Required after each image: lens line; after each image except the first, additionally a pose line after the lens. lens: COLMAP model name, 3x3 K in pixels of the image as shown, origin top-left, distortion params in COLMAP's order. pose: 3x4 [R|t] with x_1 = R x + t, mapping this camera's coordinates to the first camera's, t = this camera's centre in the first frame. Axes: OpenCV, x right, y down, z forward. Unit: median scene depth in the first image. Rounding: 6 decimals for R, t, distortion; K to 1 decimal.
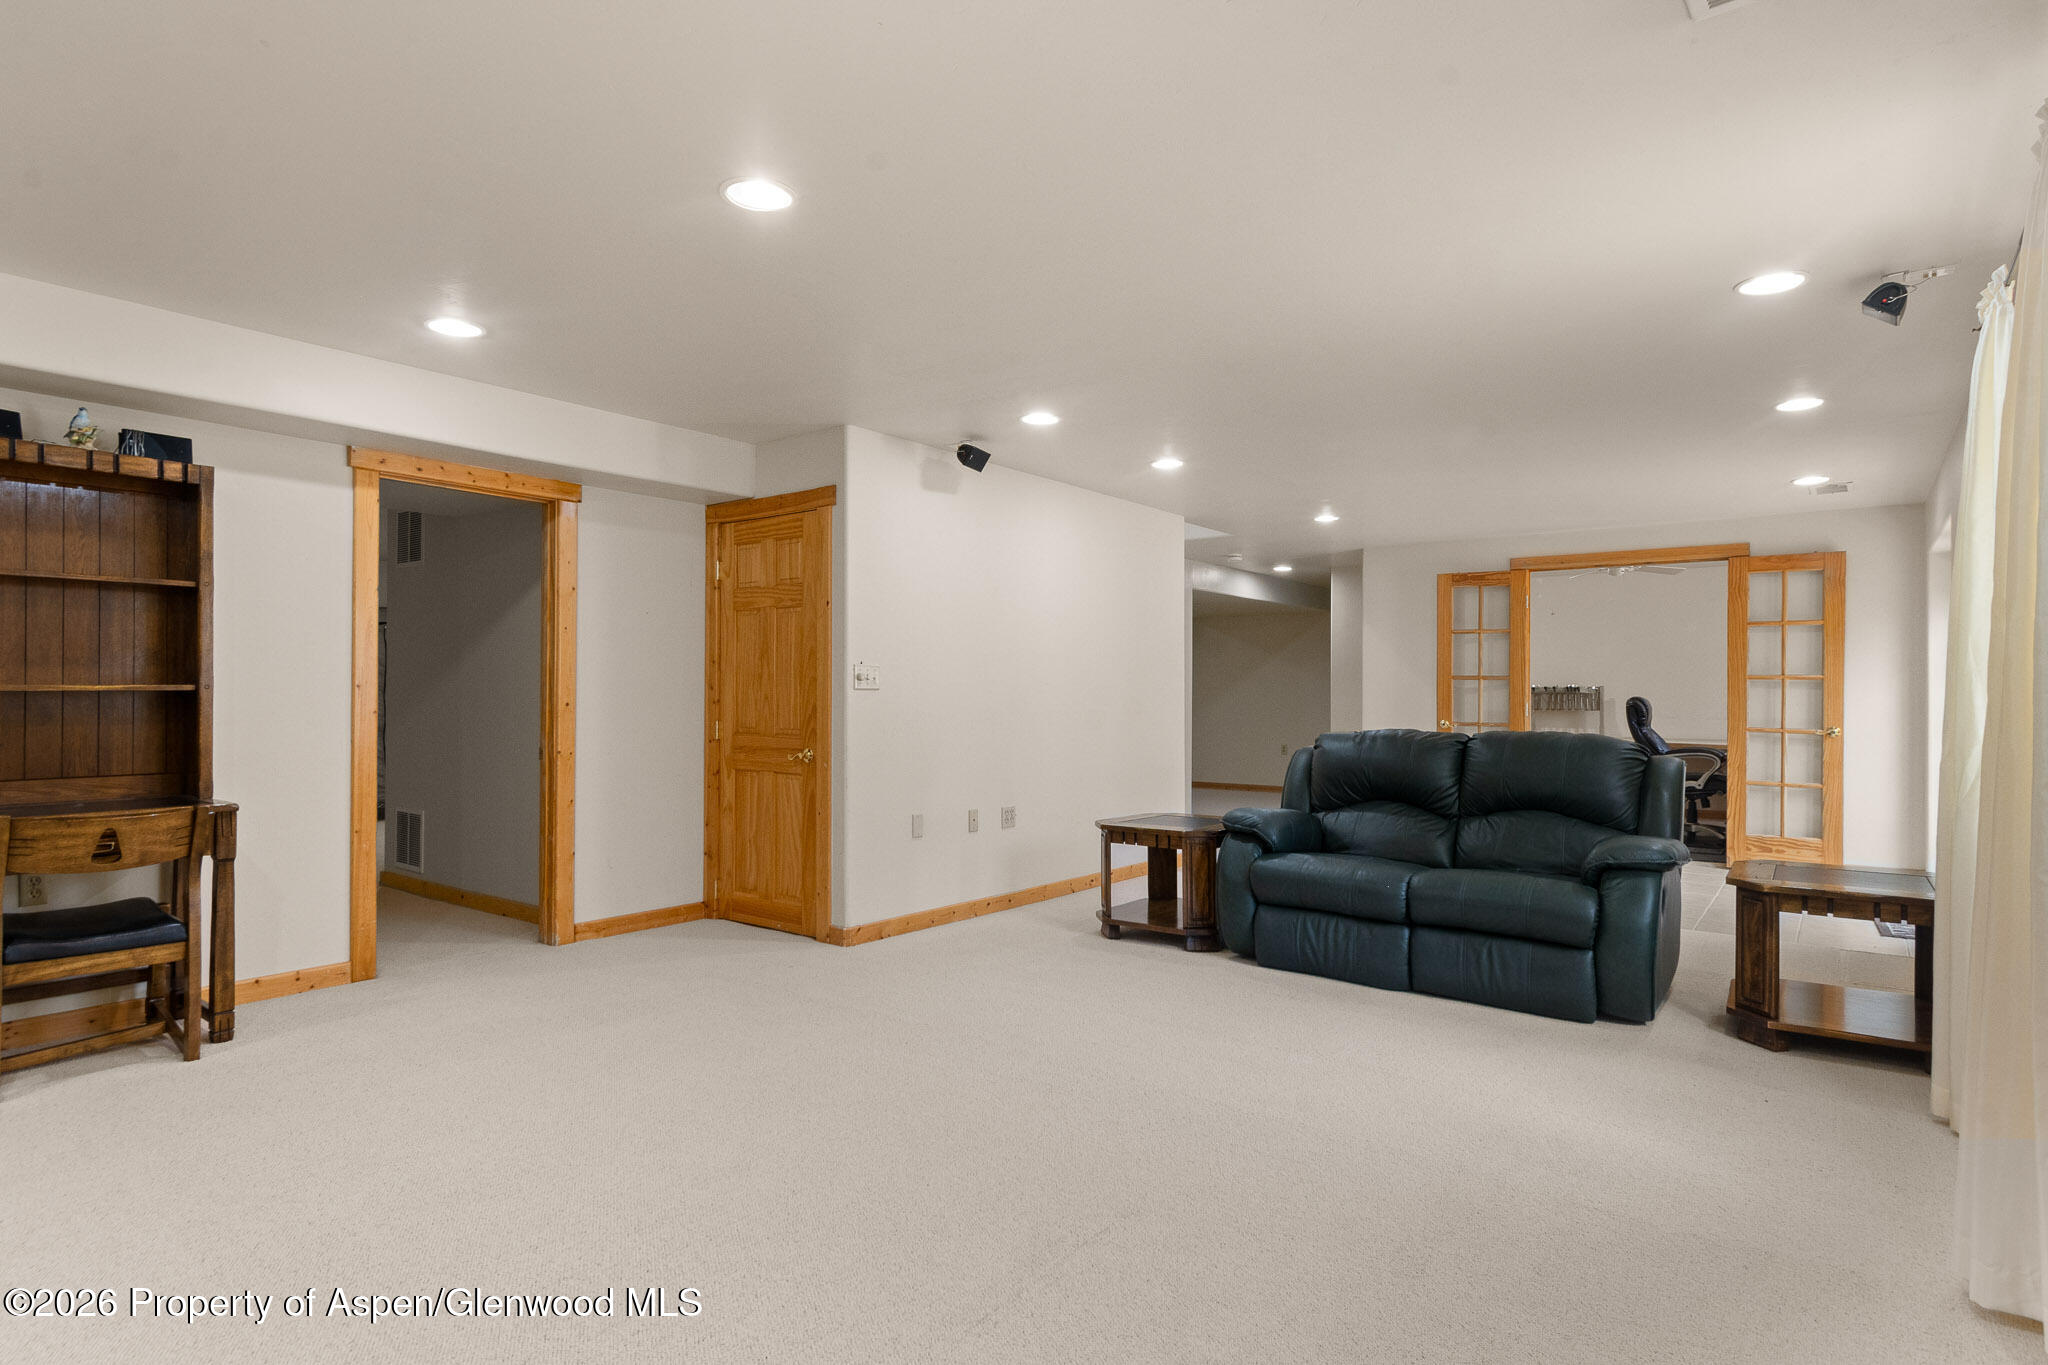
lens RADIAL K [[1083.6, 0, 1018.9], [0, 1083.6, 686.1], [0, 0, 1]] dist [0.001250, 0.000641]
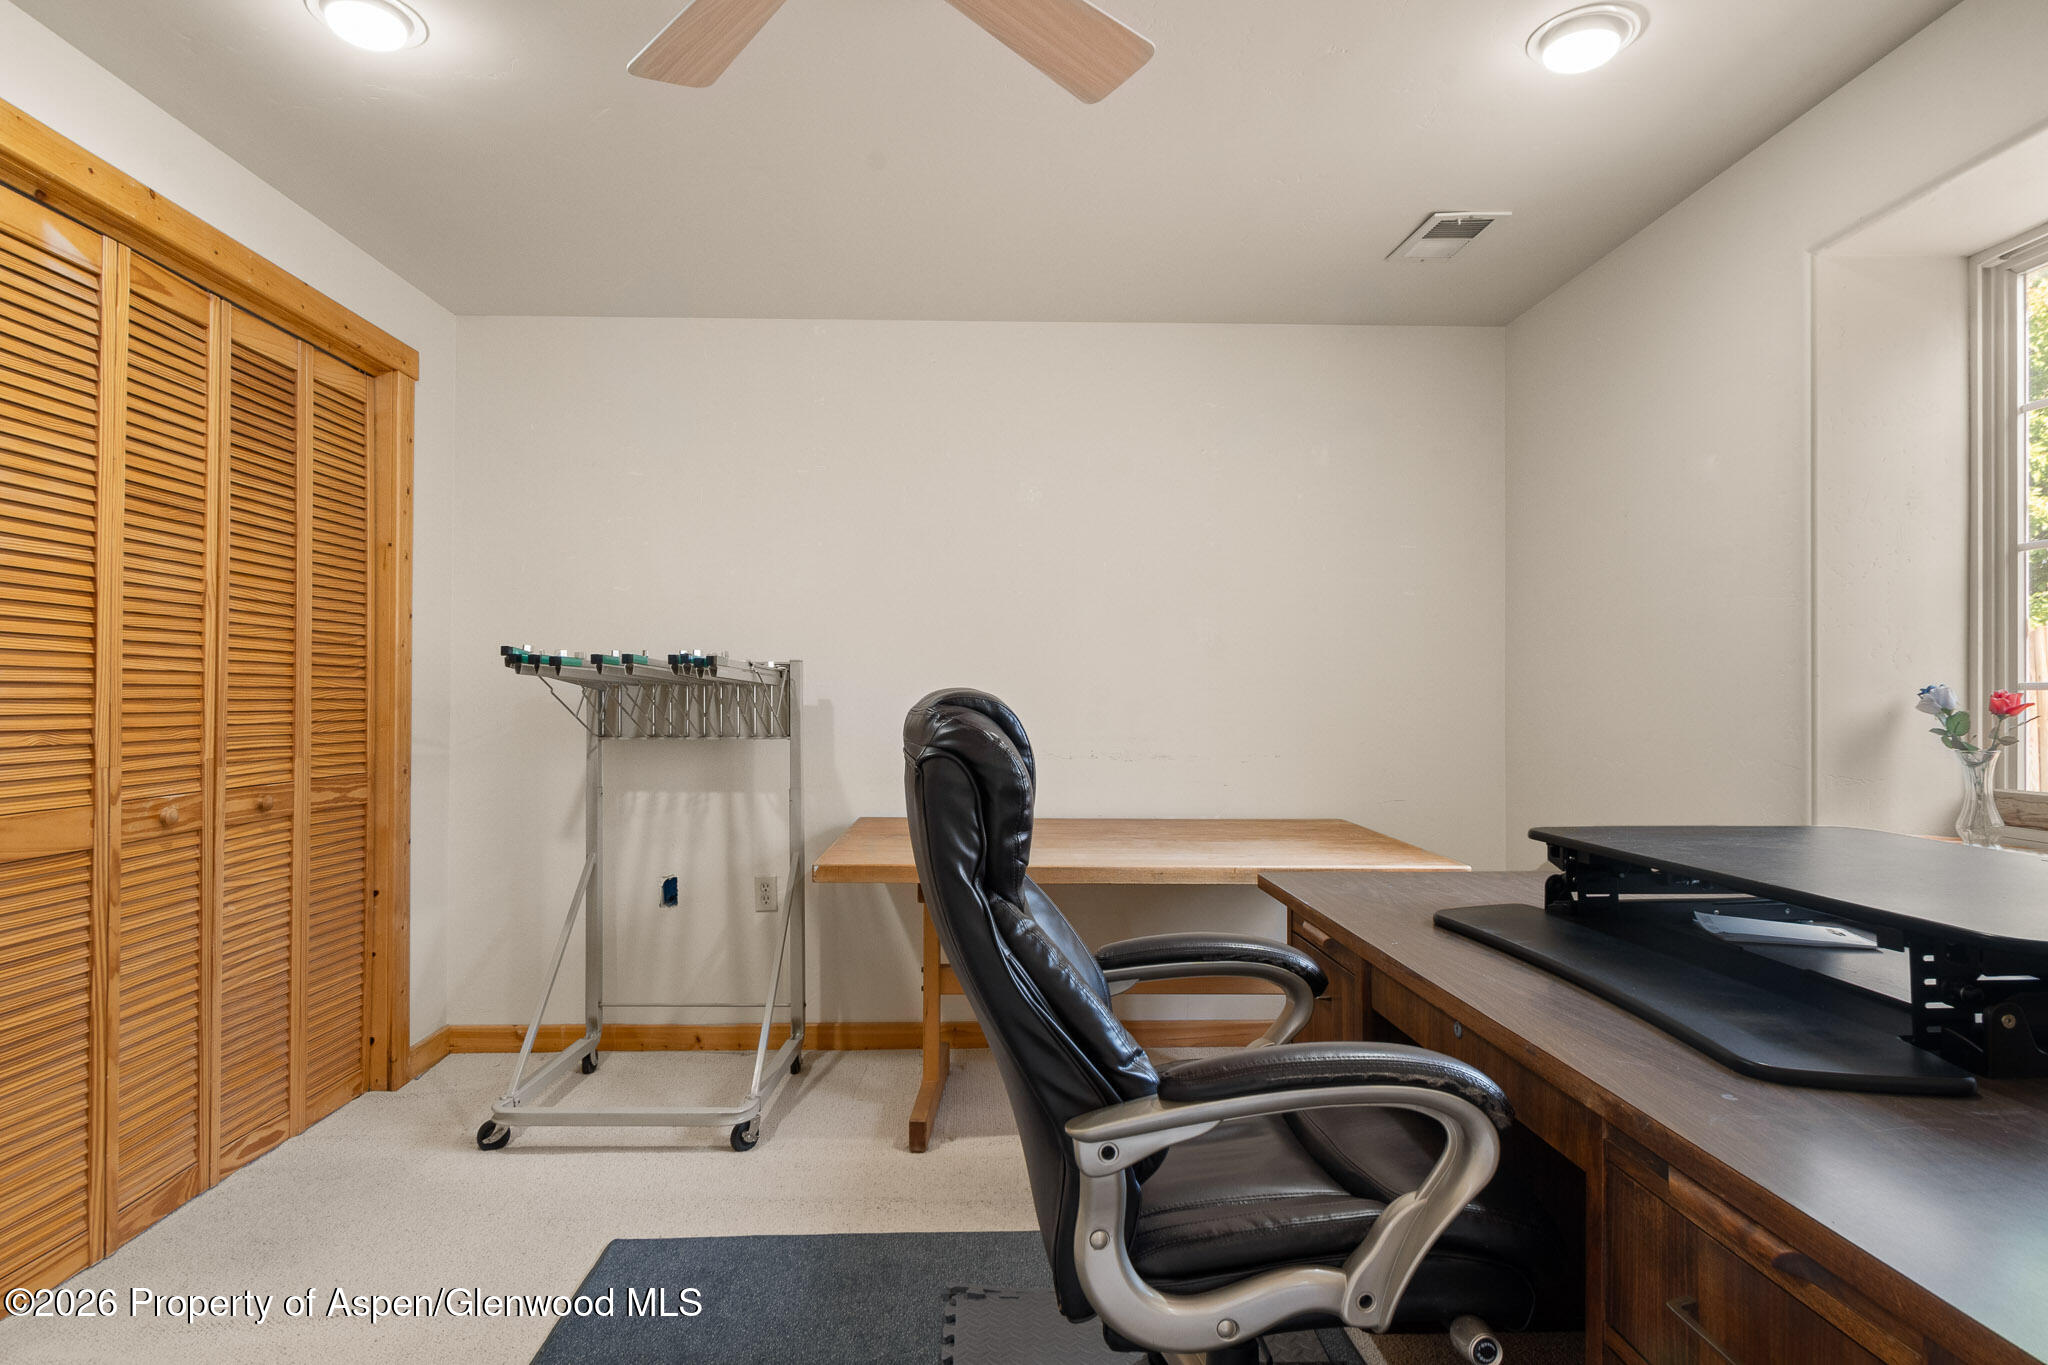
lens RADIAL K [[1083.6, 0, 1018.9], [0, 1083.6, 686.1], [0, 0, 1]] dist [0.001250, 0.000641]
pose [[0.773613, 0.003558, 0.633649, 0.398218], [-0.008031, 0.999959, 0.004190, 0.005901], [-0.633608, -0.008331, 0.773610, 0.733617]]
